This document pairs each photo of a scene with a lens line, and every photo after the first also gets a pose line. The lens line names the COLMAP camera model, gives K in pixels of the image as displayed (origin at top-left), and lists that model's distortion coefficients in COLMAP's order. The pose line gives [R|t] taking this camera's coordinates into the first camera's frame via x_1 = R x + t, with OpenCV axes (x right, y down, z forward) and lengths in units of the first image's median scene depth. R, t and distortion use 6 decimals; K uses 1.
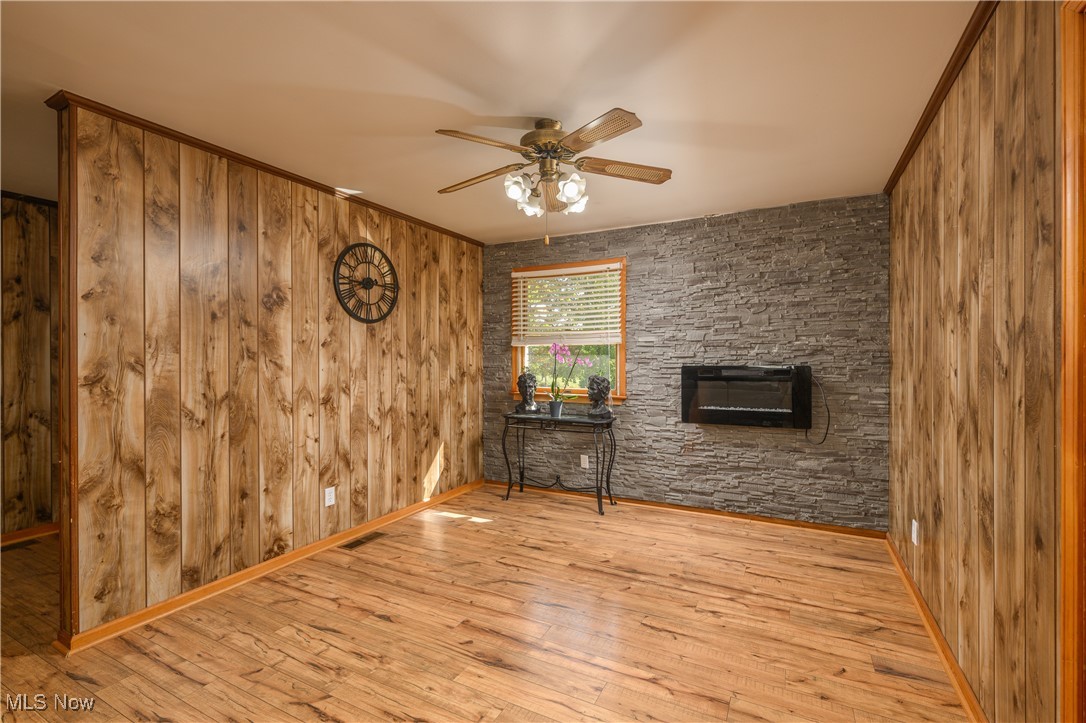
lens RADIAL K [[485.5, 0, 544.2], [0, 485.5, 360.2], [0, 0, 1]] dist [0.000896, -0.000678]
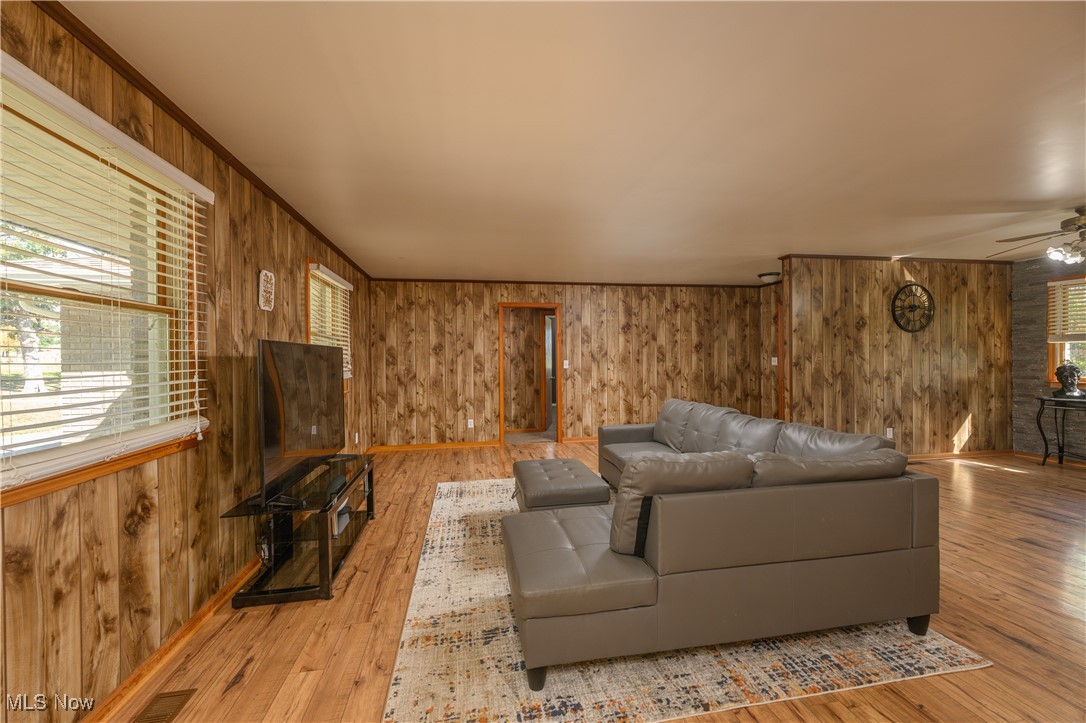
lens RADIAL K [[428.4, 0, 540.0], [0, 428.4, 360.0], [0, 0, 1]] dist [-0.001373, 0.000568]
pose [[0.602580, -0.001169, -0.798058, 0.027634], [0.005722, 0.999980, 0.002855, 0.004137], [0.798038, -0.006287, 0.602574, -0.819016]]
